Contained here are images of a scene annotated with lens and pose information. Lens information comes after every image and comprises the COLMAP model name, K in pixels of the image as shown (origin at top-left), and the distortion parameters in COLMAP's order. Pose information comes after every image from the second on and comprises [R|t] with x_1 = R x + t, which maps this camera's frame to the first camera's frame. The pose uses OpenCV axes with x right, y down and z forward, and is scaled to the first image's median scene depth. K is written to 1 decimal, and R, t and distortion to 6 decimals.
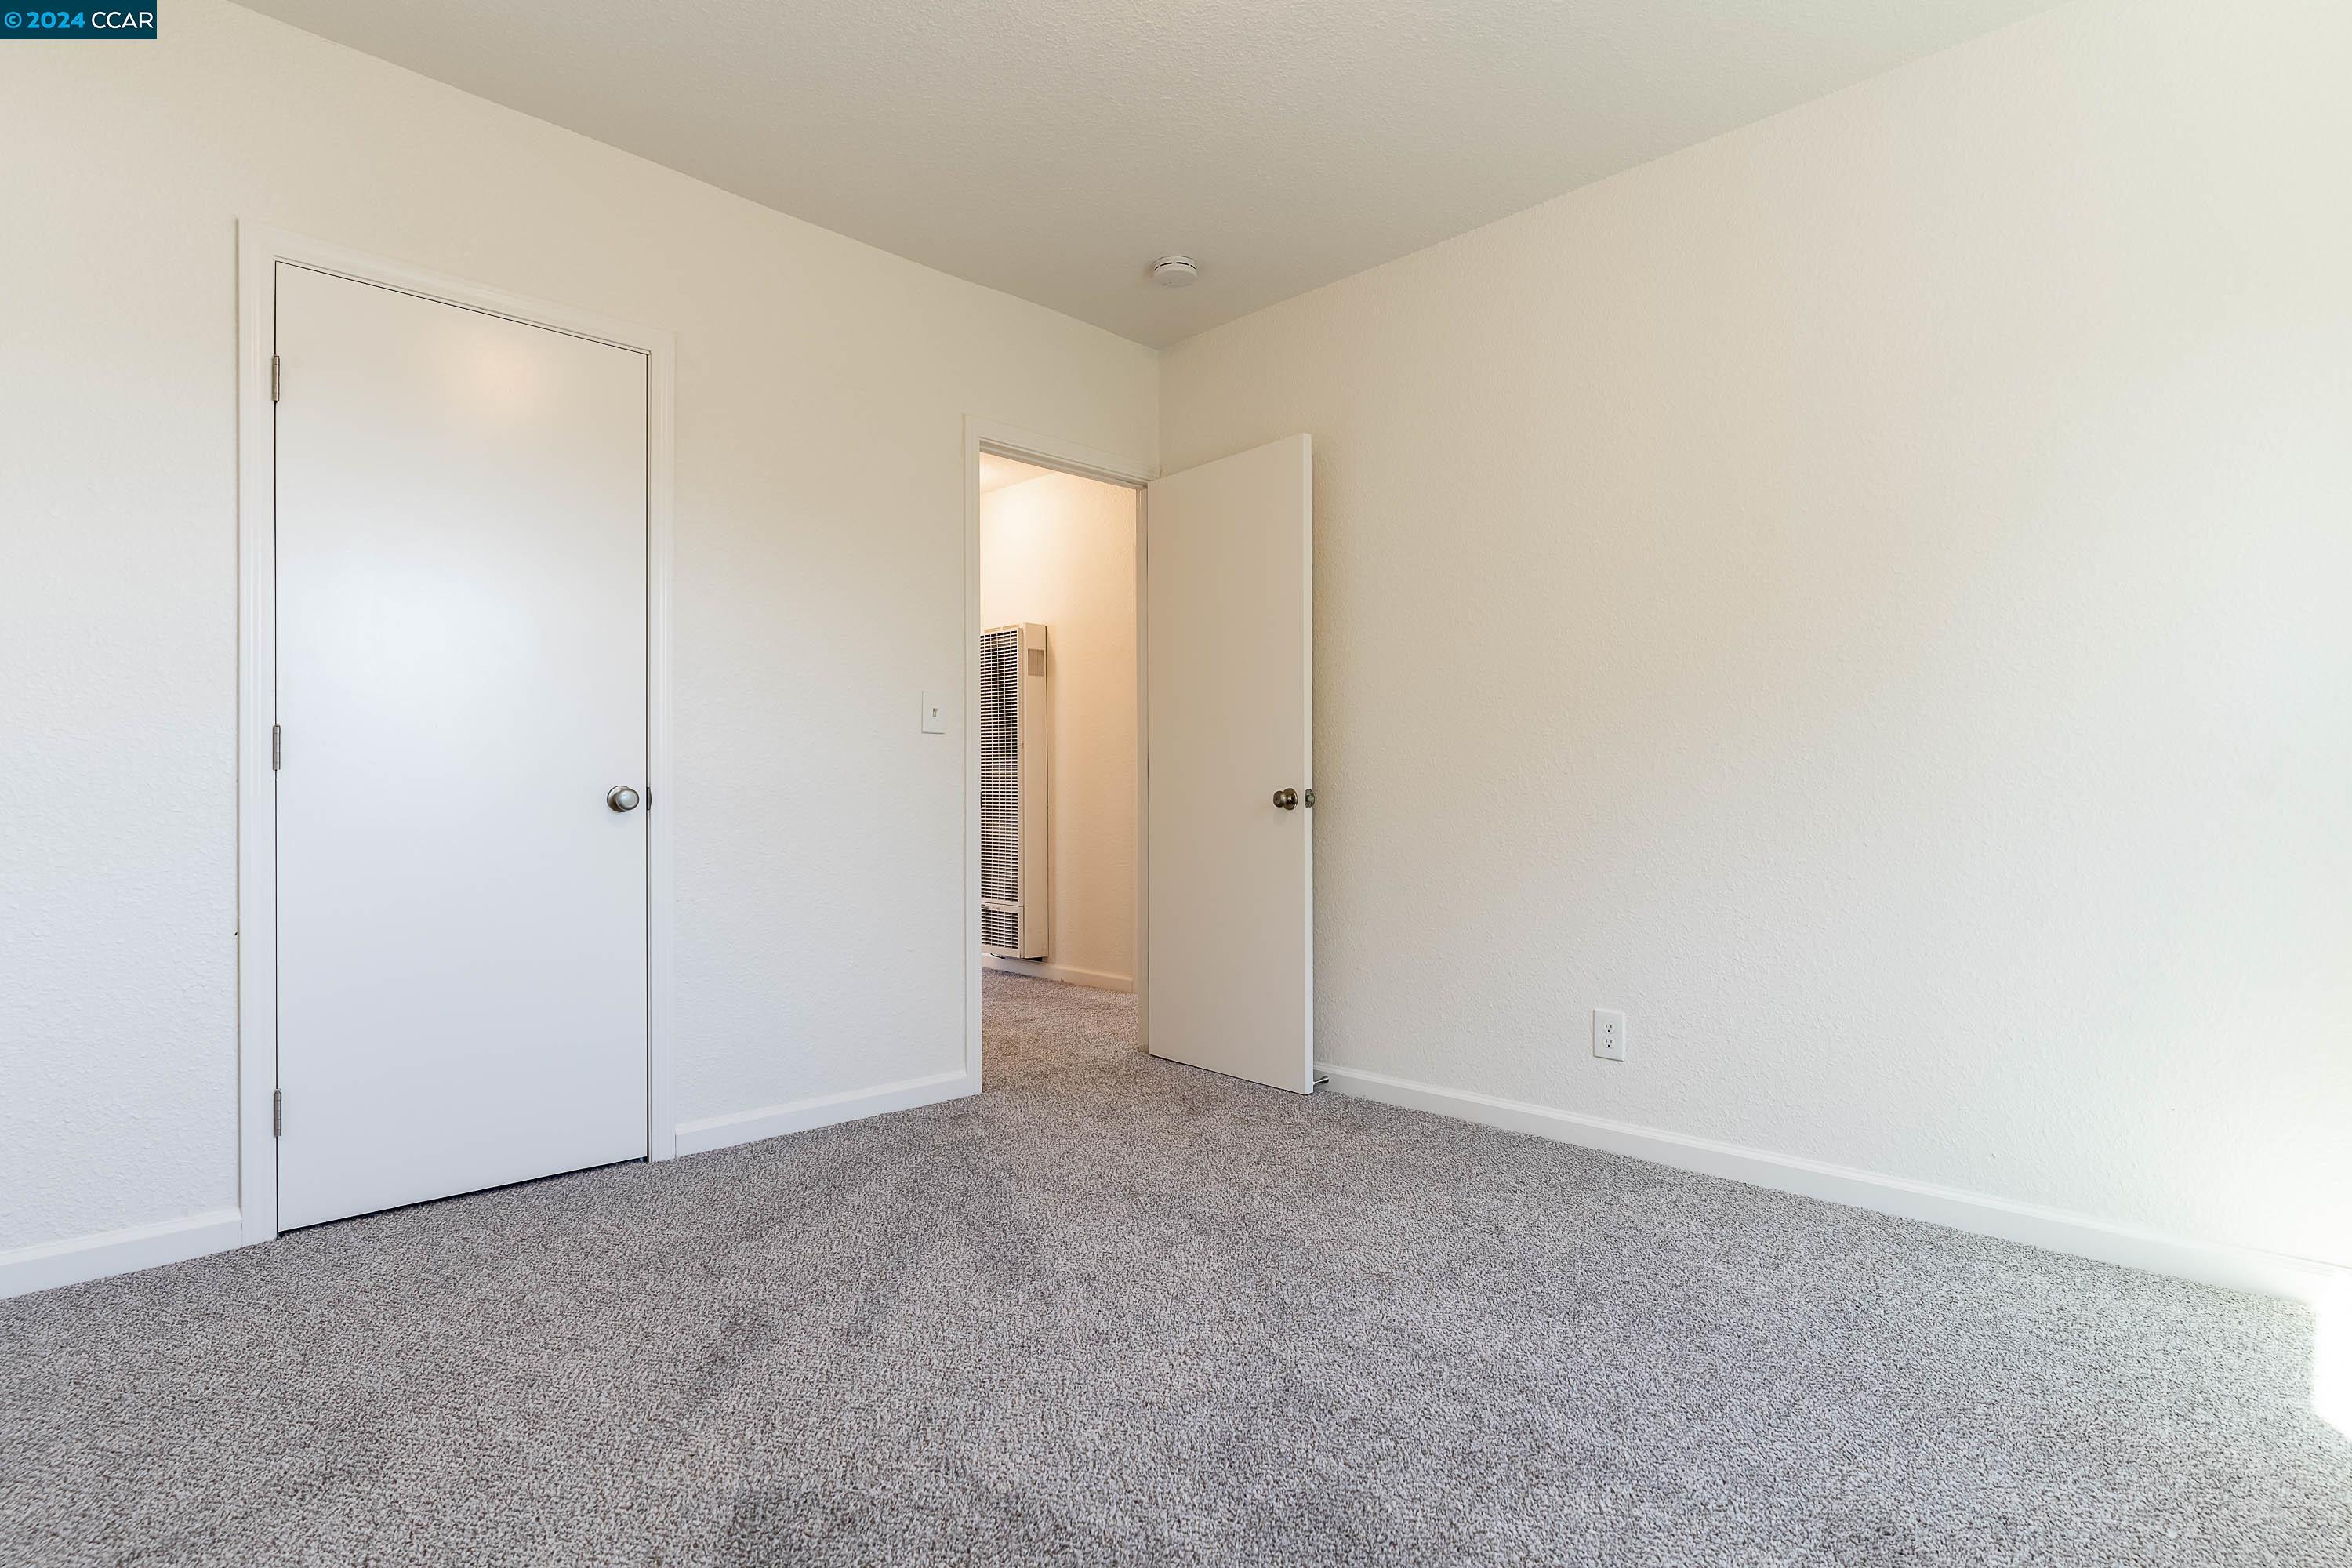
lens RADIAL K [[1234.7, 0, 1176.0], [0, 1234.7, 784.0], [0, 0, 1]] dist [-0.001546, -0.000305]
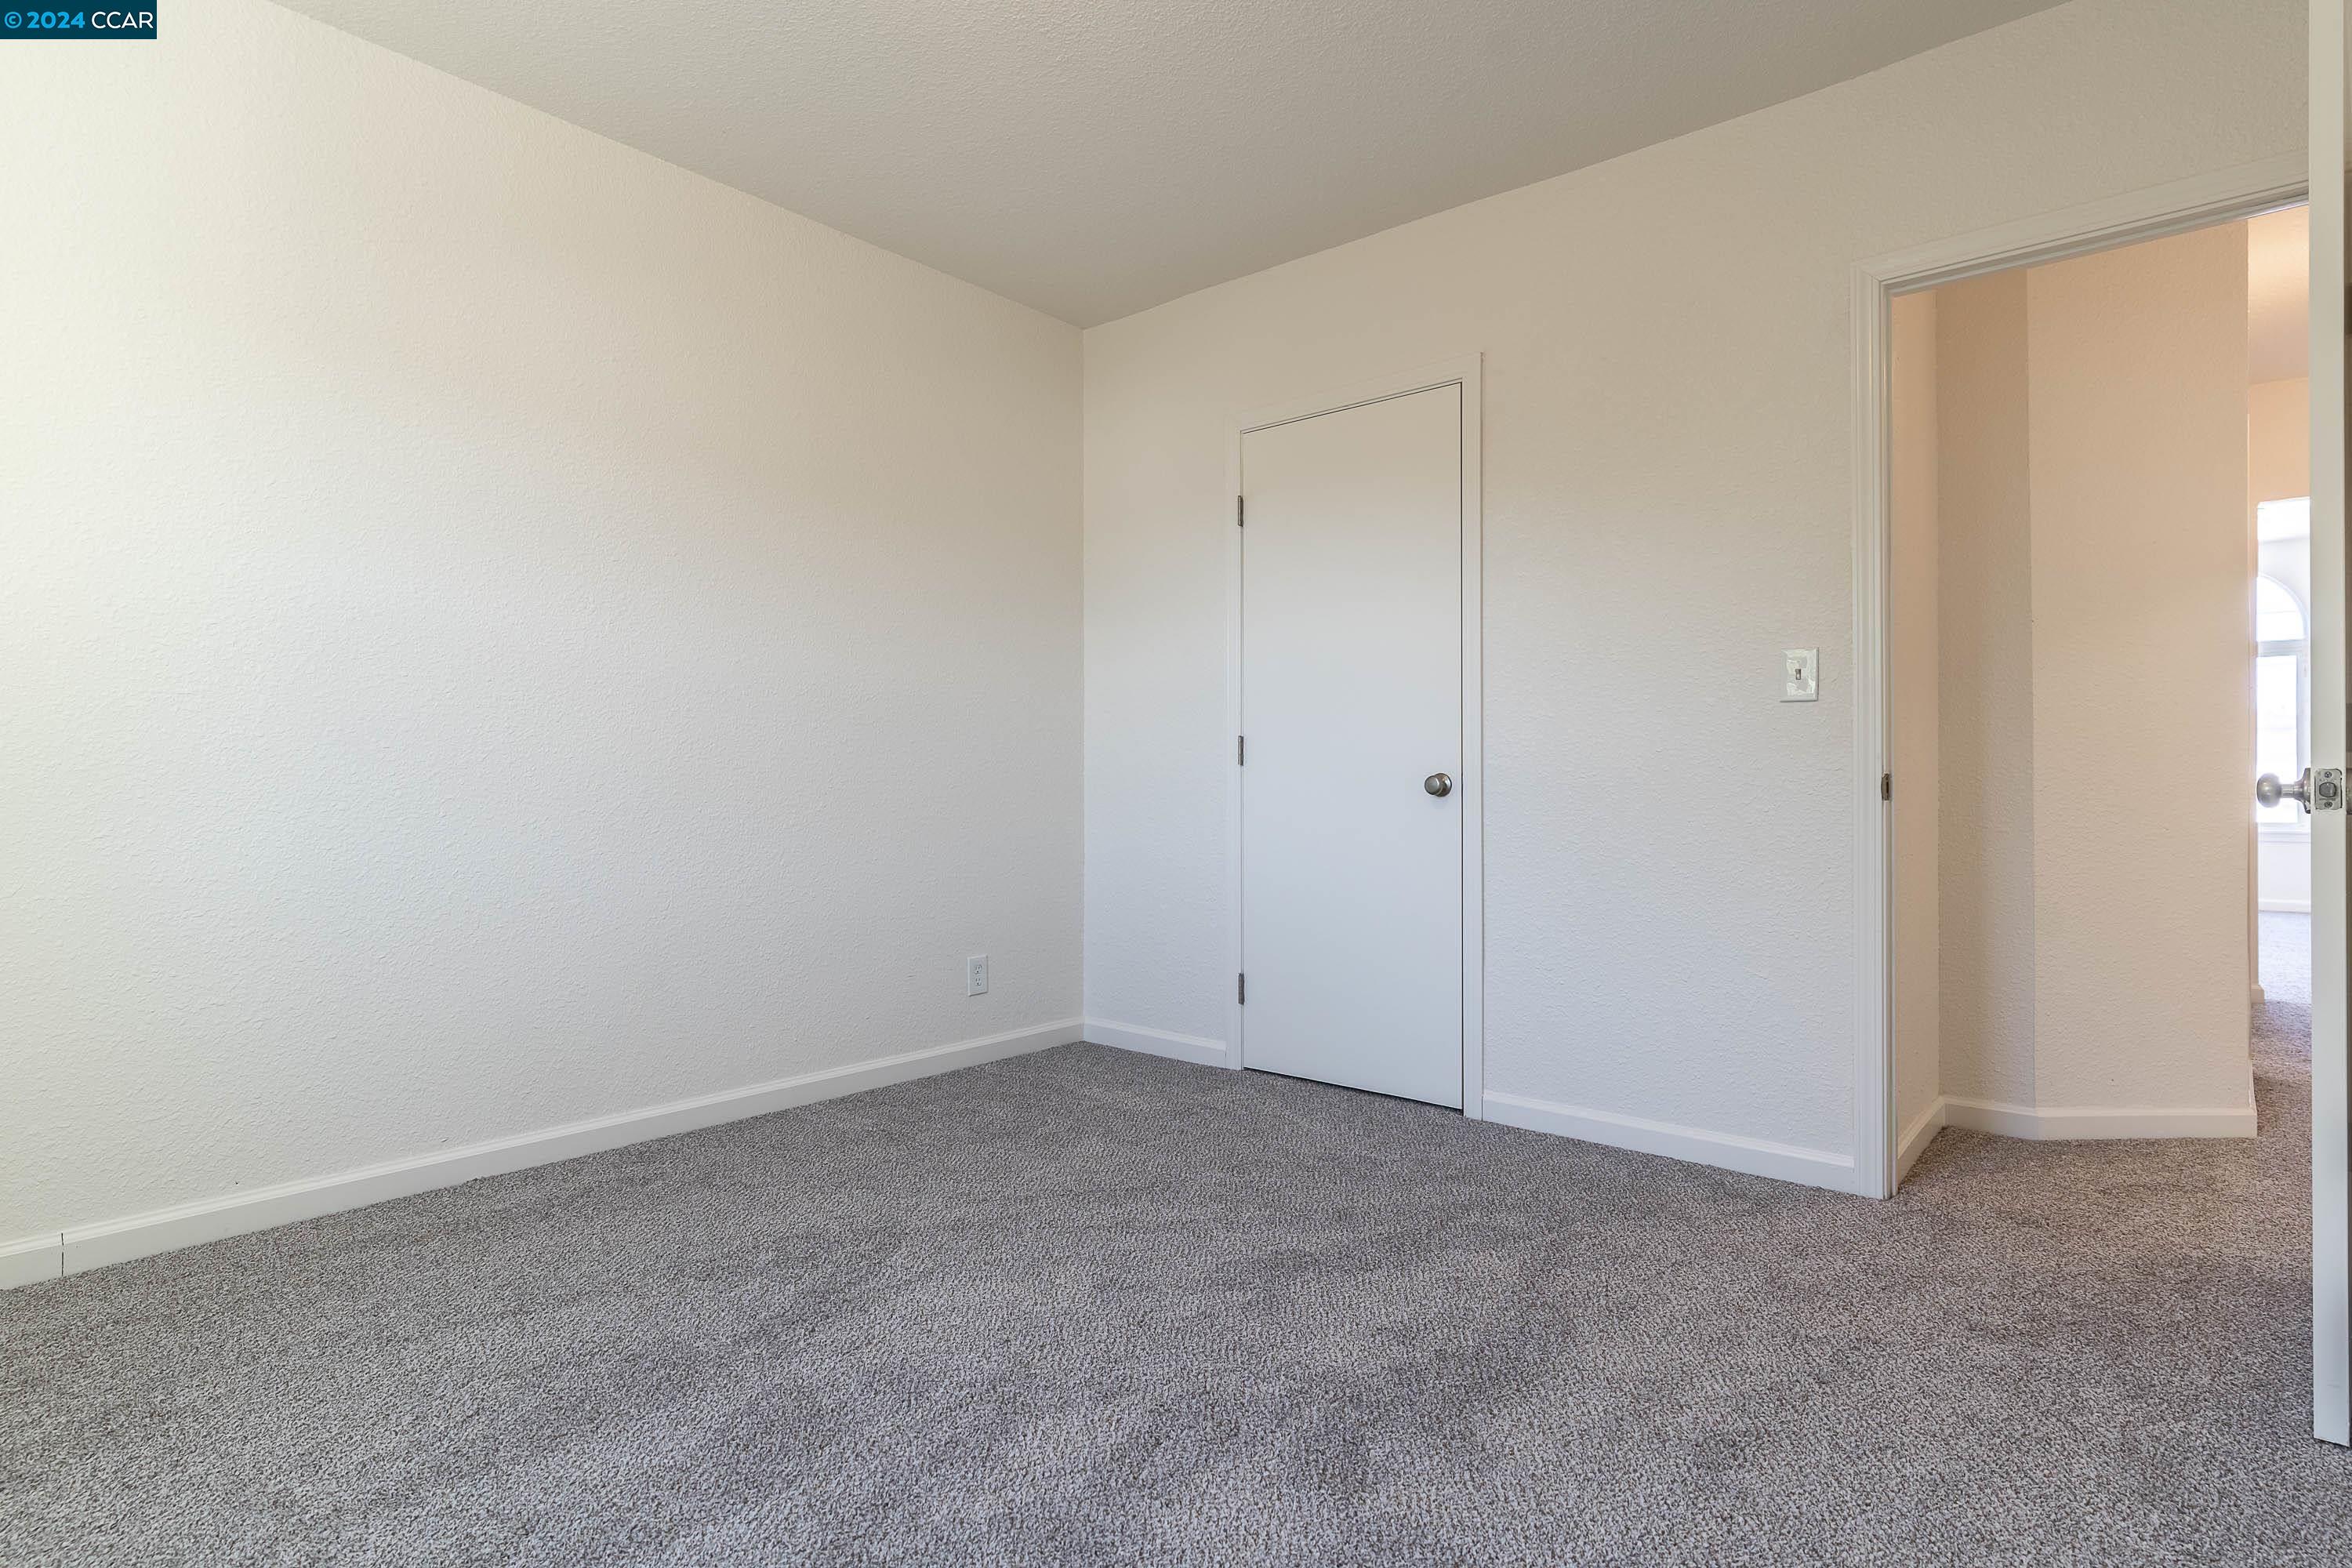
lens RADIAL K [[1234.7, 0, 1176.0], [0, 1234.7, 784.0], [0, 0, 1]] dist [-0.001546, -0.000305]
pose [[0.079603, 0.004059, -0.996818, 0.657160], [0.000039, 0.999992, 0.004075, 0.007179], [0.996827, -0.000364, 0.079602, 0.668795]]
